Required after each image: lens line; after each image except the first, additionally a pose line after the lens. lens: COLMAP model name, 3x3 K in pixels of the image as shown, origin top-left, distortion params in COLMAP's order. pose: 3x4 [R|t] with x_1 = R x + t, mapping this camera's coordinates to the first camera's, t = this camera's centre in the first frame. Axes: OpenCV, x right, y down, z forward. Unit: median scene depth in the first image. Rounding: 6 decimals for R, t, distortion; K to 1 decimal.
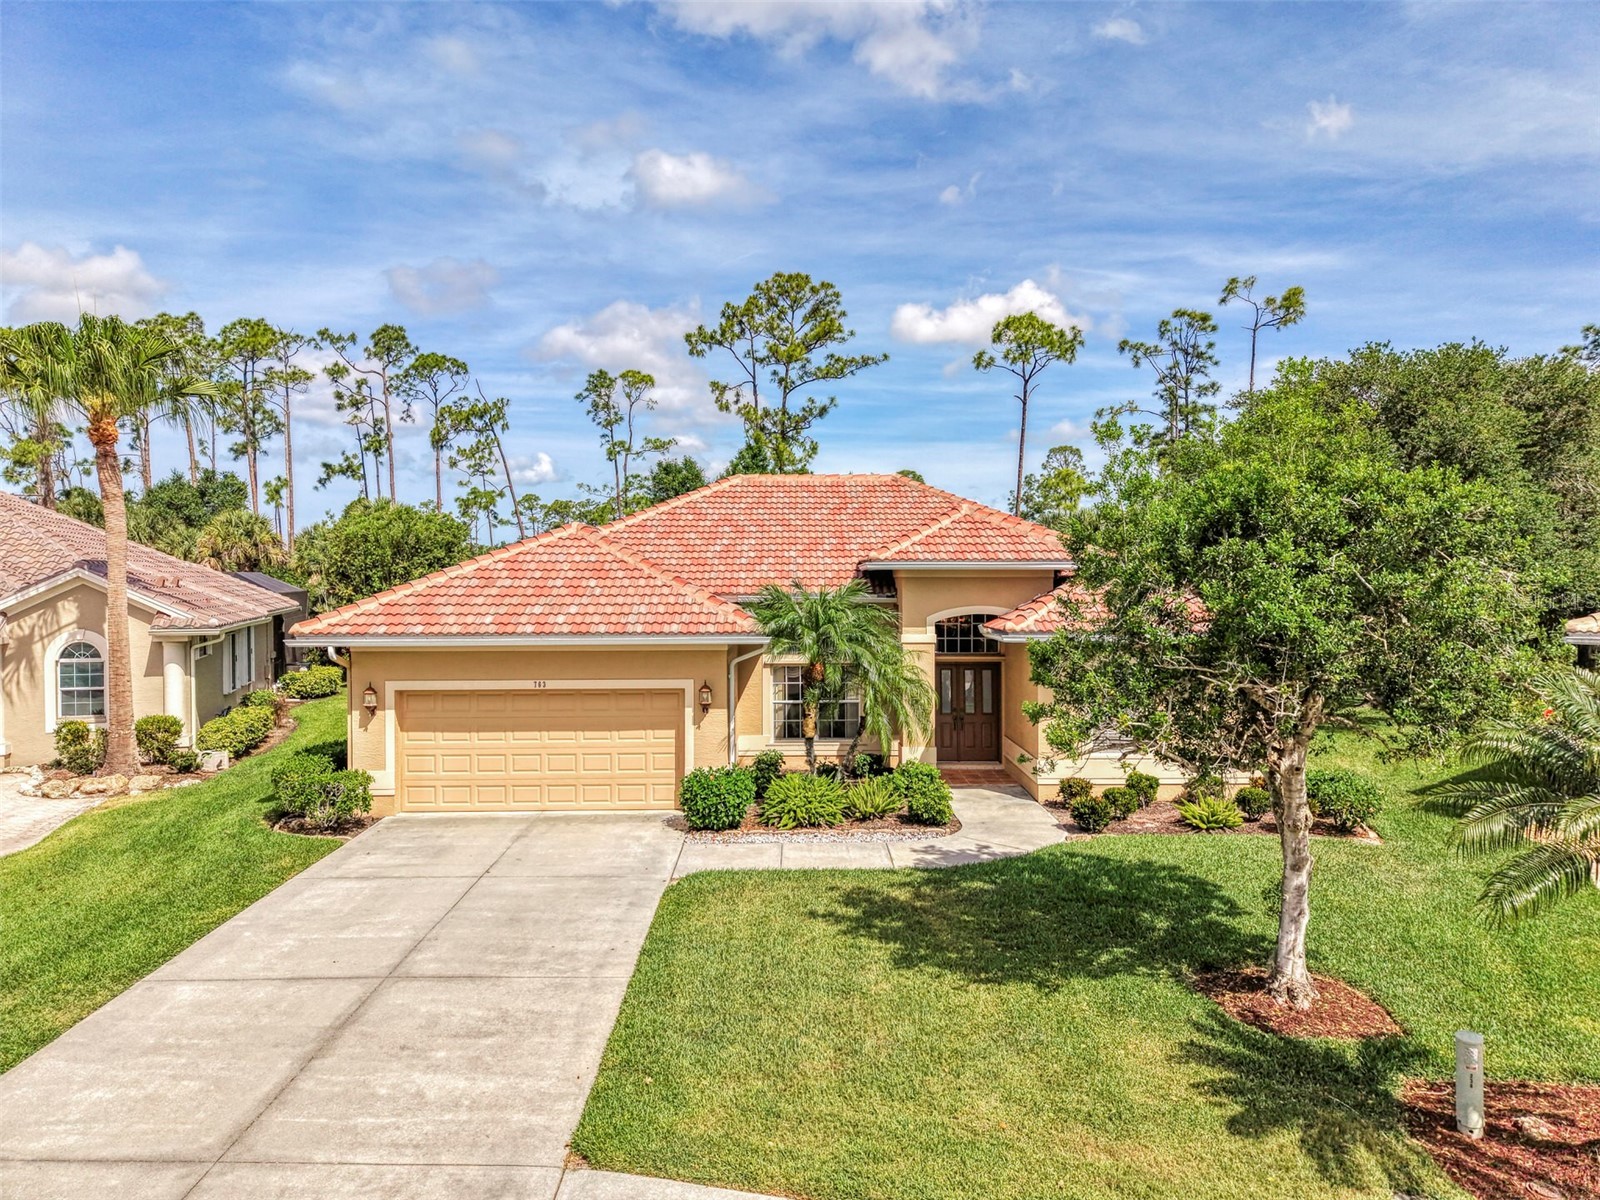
lens RADIAL K [[1088.3, 0, 791.4], [0, 1088.3, 614.6], [0, 0, 1]] dist [0.028258, -0.028840]
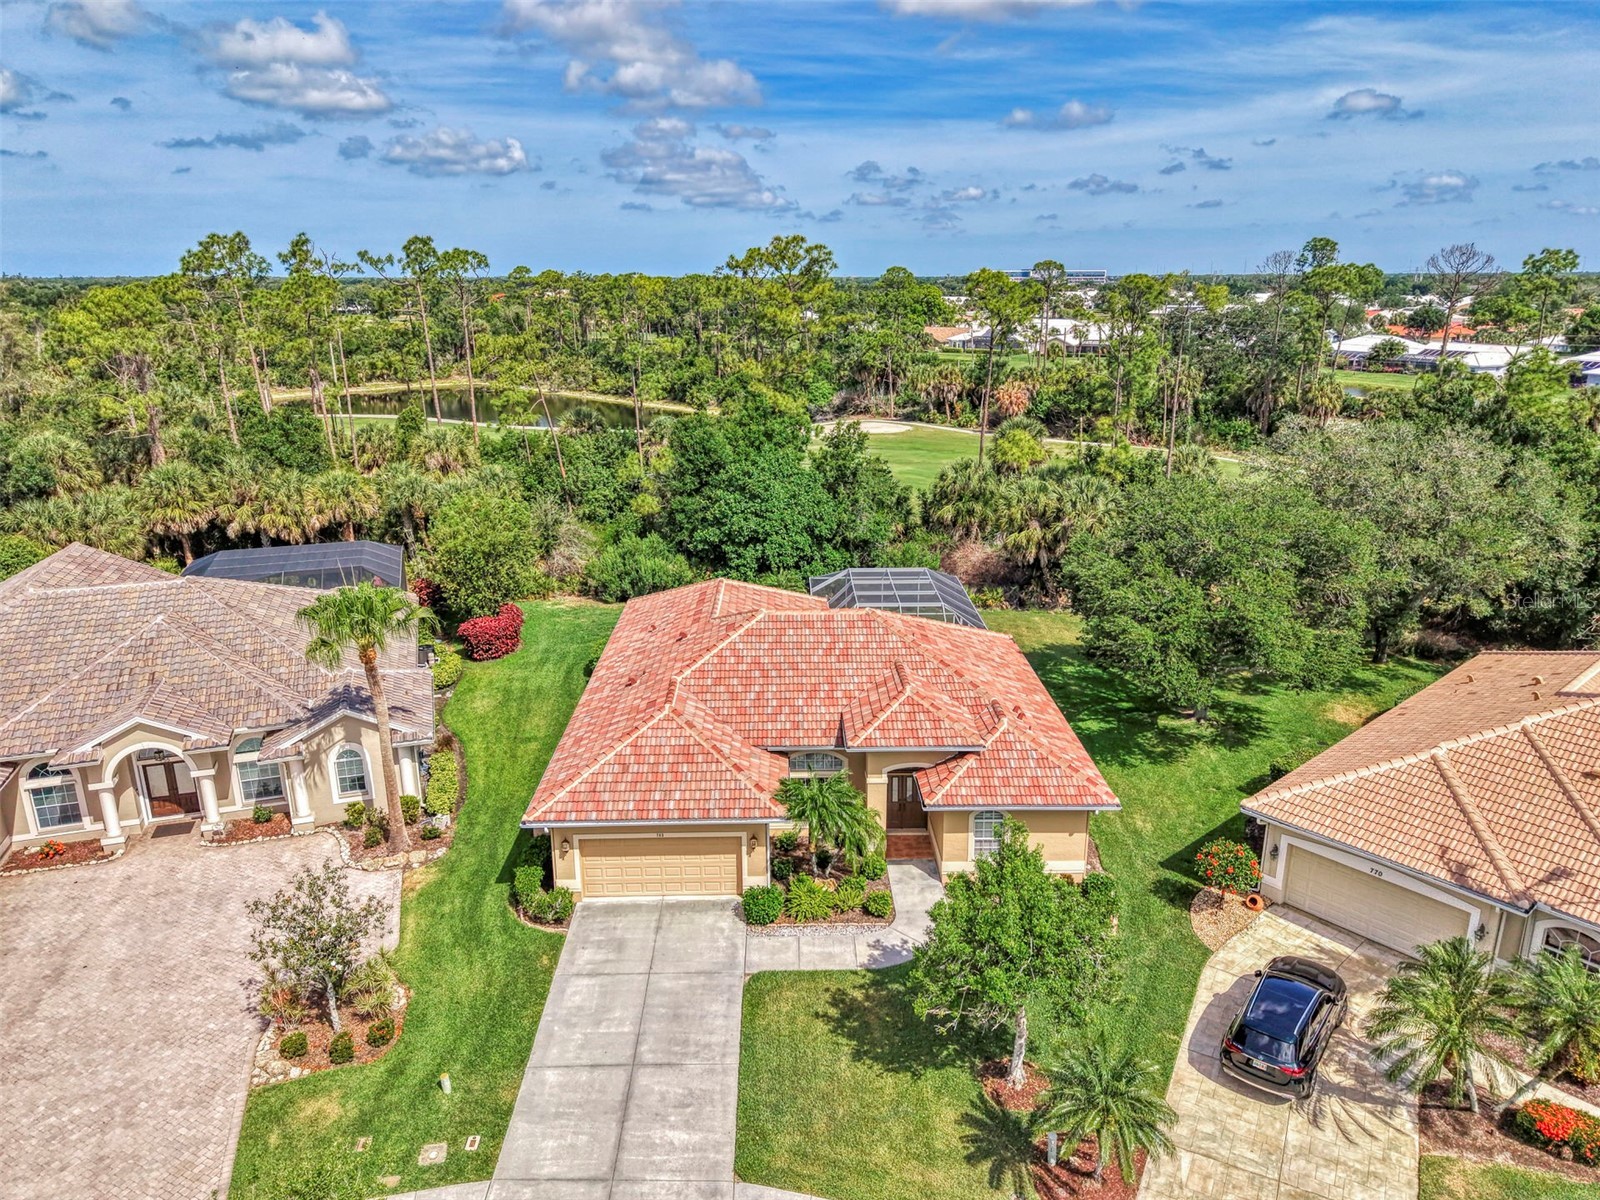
lens RADIAL K [[1088.3, 0, 791.6], [0, 1088.3, 604.6], [0, 0, 1]] dist [0.028258, -0.028840]
pose [[0.999944, -0.006161, 0.008591, -0.050534], [0.003849, 0.969024, 0.246935, -1.213766], [-0.009846, -0.246888, 0.968994, -1.029162]]
